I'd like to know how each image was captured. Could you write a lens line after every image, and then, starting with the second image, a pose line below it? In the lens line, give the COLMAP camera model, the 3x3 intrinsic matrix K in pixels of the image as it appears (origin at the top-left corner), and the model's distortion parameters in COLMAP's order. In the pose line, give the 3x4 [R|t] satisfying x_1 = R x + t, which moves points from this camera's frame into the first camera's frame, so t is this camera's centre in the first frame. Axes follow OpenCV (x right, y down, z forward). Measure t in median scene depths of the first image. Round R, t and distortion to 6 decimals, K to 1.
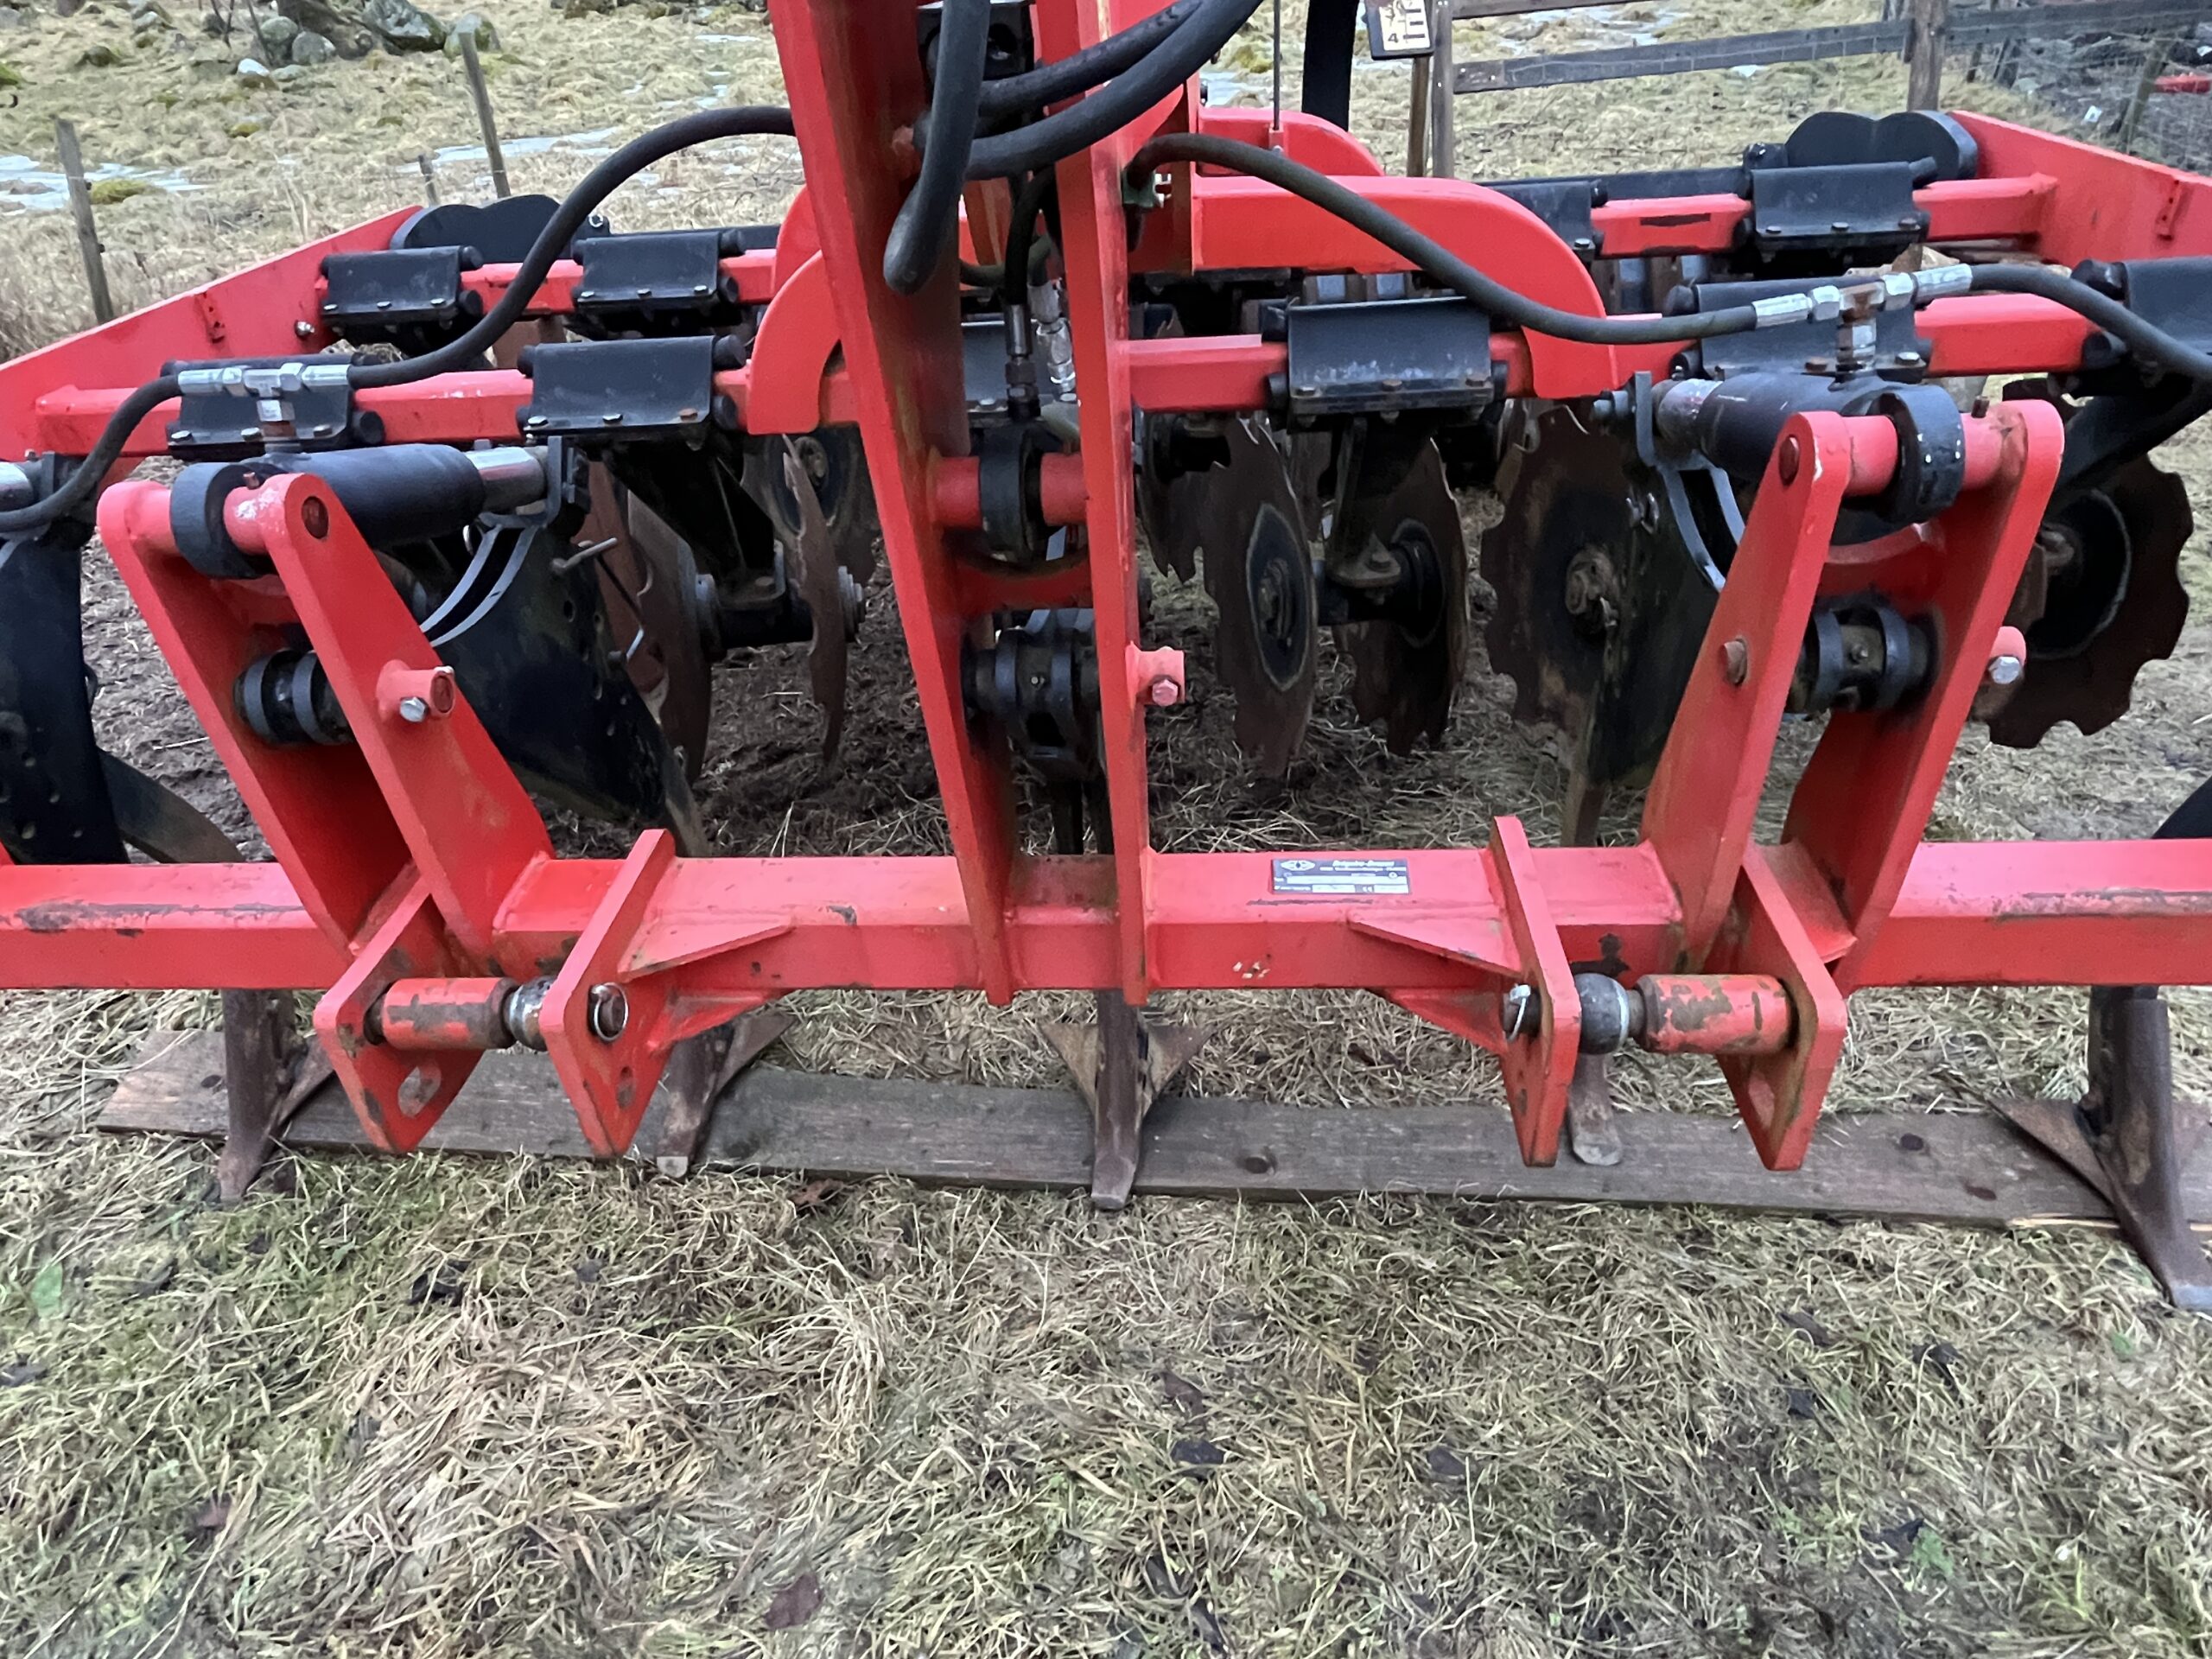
lens RADIAL K [[1332.5, 0, 1086.2], [0, 1332.5, 833.7], [0, 0, 1]] dist [-0.001000, -0.003179]
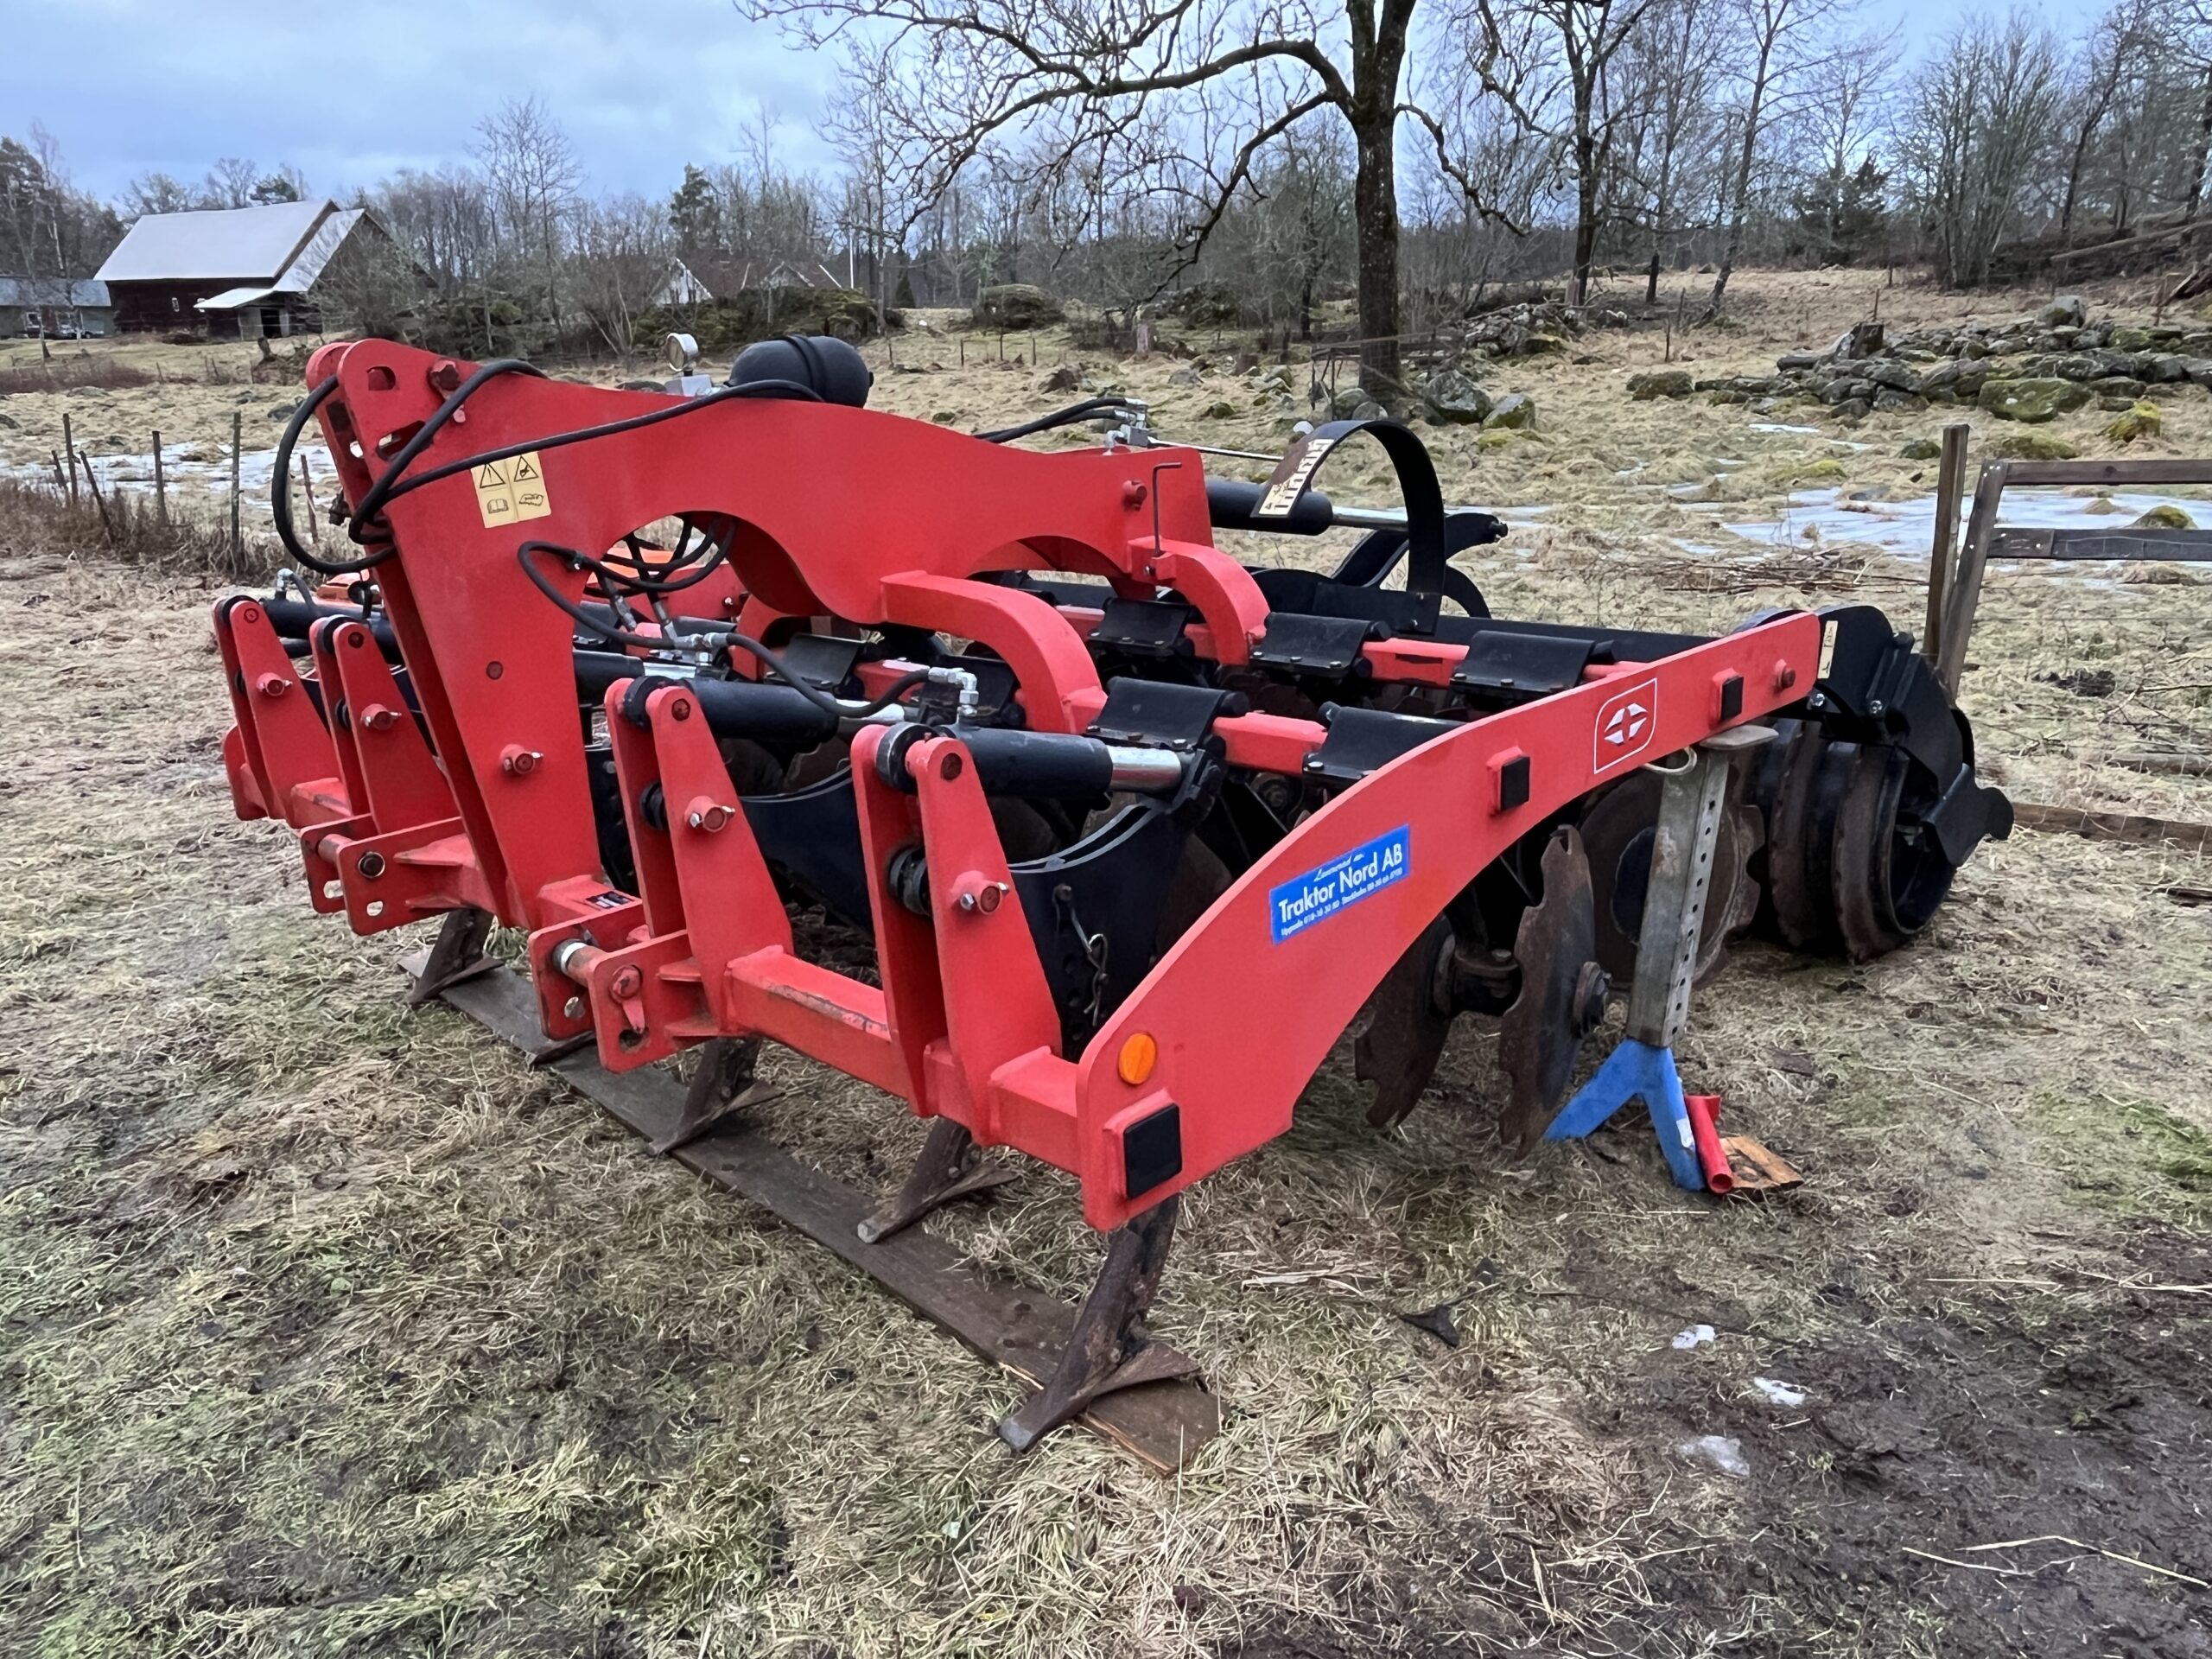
lens RADIAL K [[1600.0, 0, 1069.8], [0, 1600.0, 840.2], [0, 0, 1]] dist [0.001432, -0.007577]
pose [[0.751464, 0.216761, -0.623151, 1.392396], [-0.377444, 0.915907, -0.136569, 0.011628], [0.541145, 0.337831, 0.770085, -0.289061]]
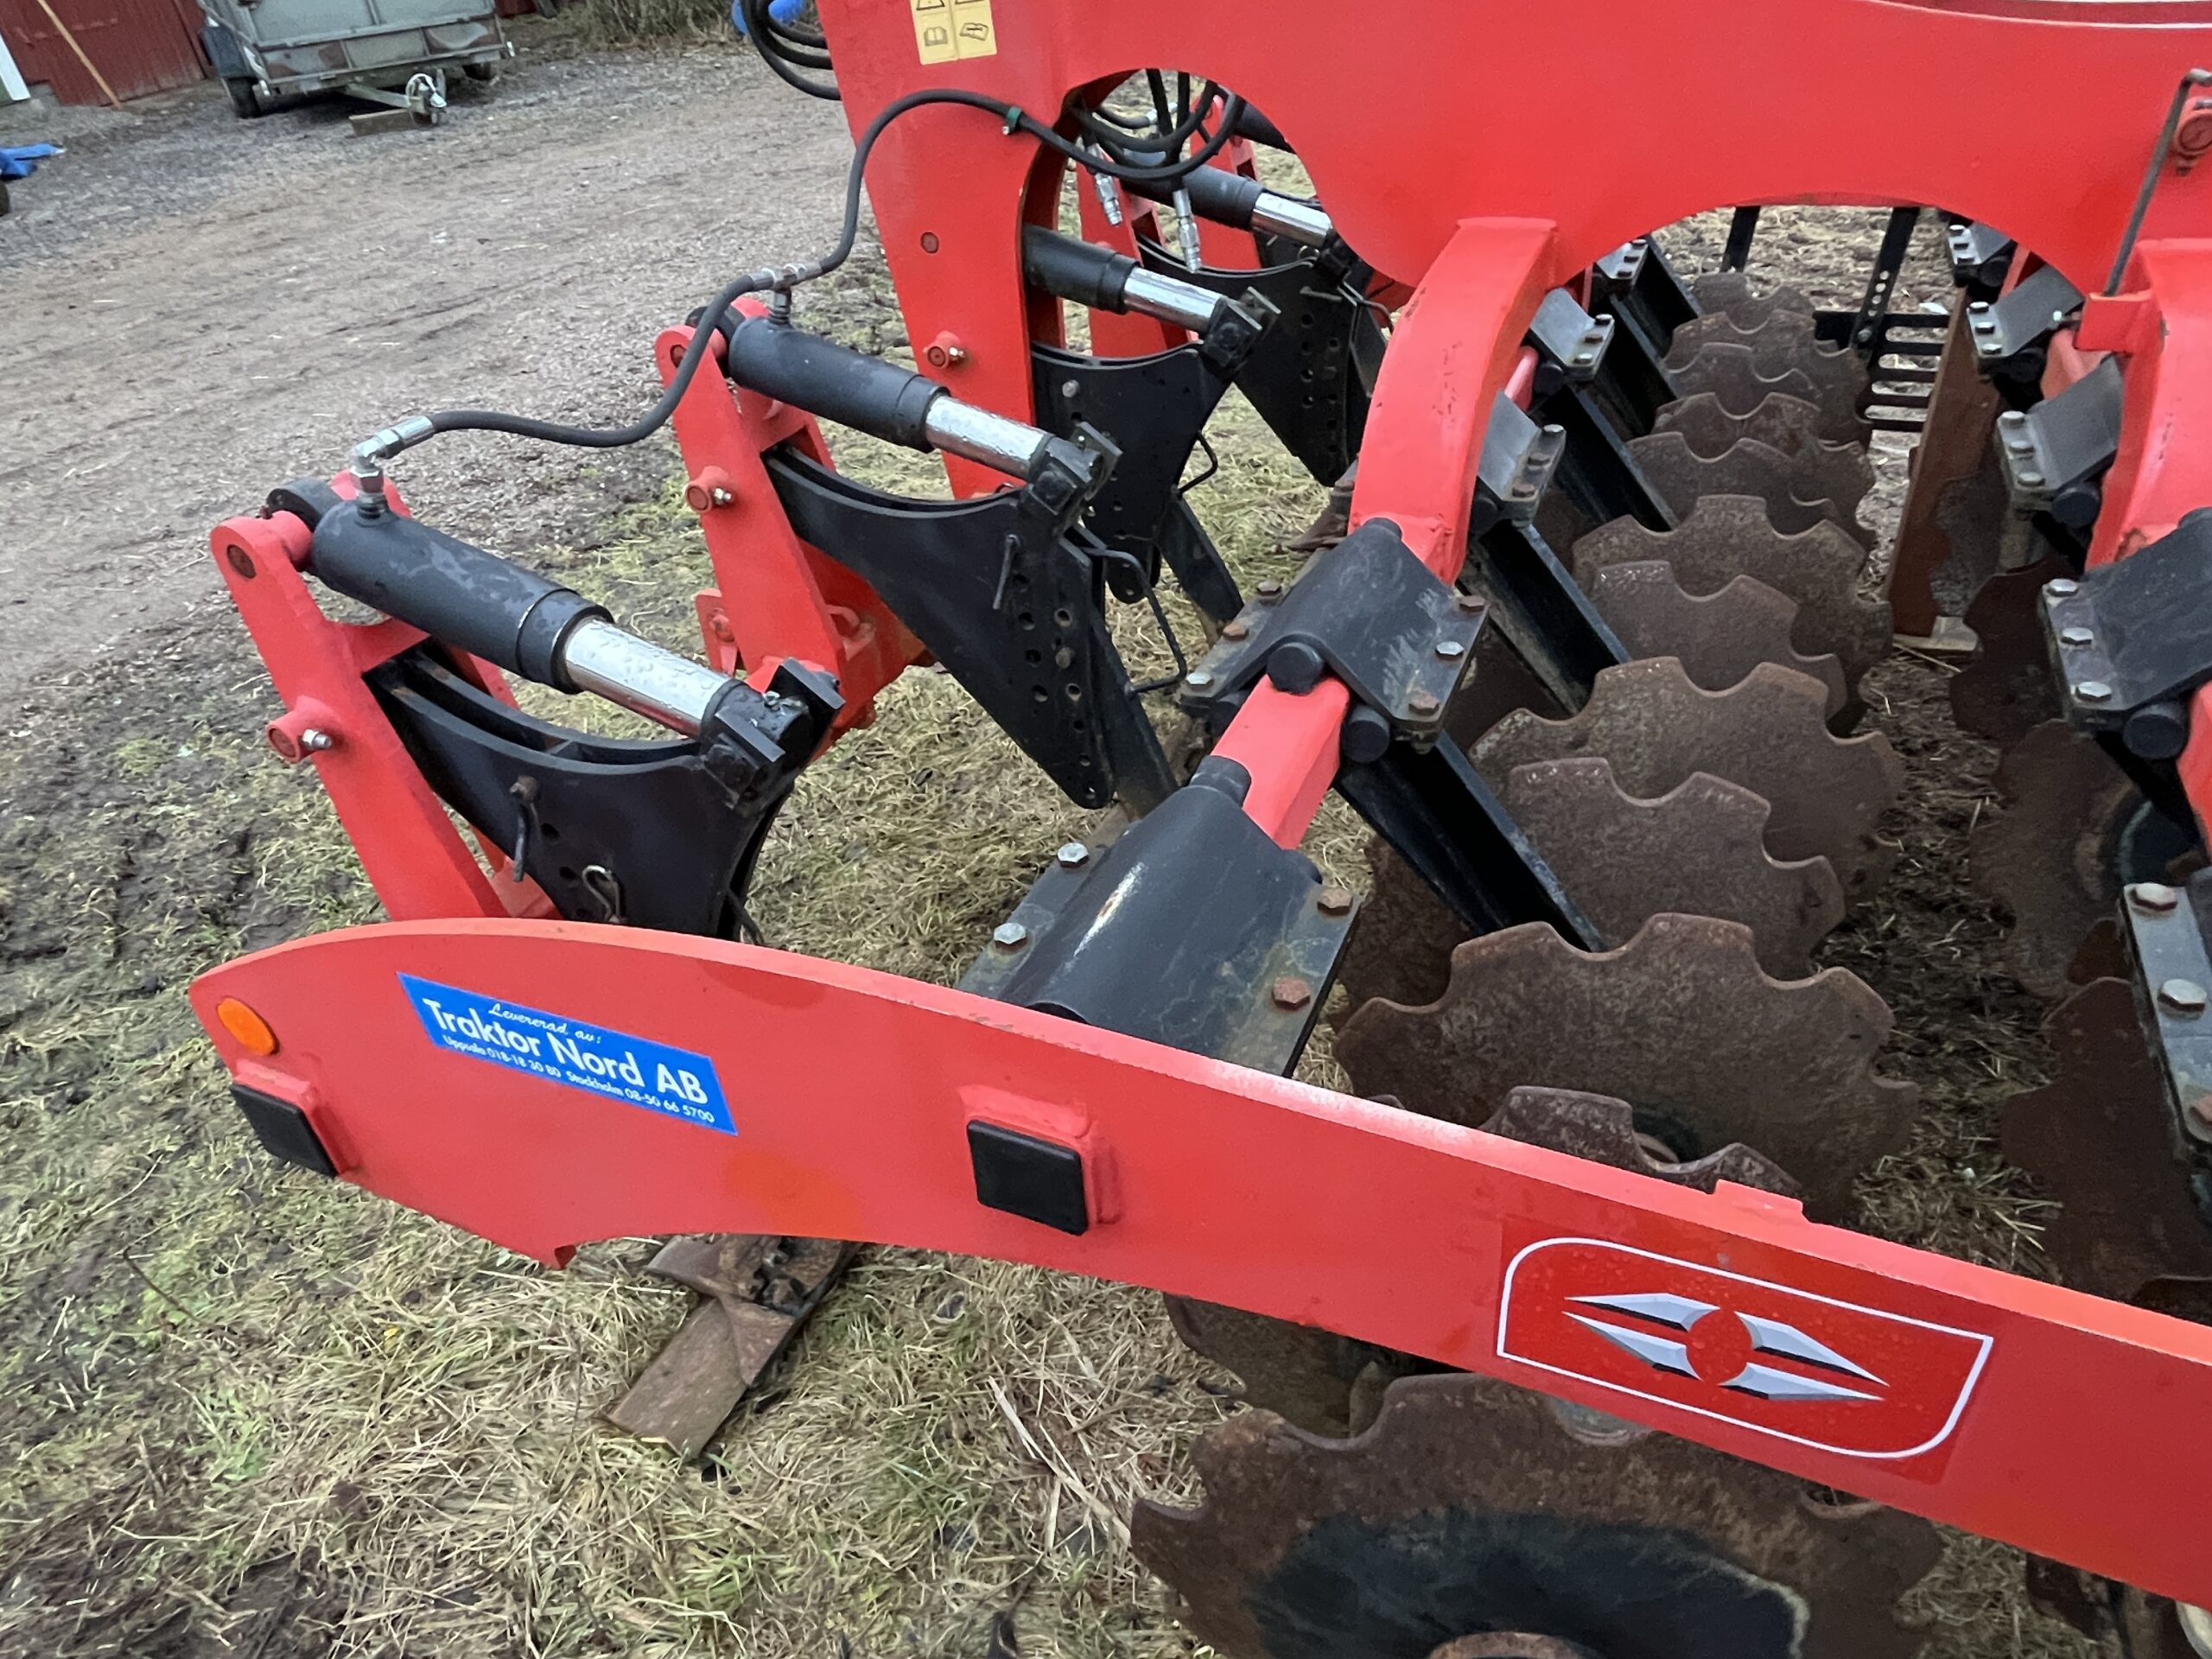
lens RADIAL K [[1332.5, 0, 1083.7], [0, 1332.5, 836.7], [0, 0, 1]] dist [-0.001000, -0.003179]
pose [[-0.332039, 0.620588, -0.710366, 1.075606], [-0.466130, 0.546762, 0.695539, -0.706880], [0.820045, 0.562069, 0.107728, 0.794206]]
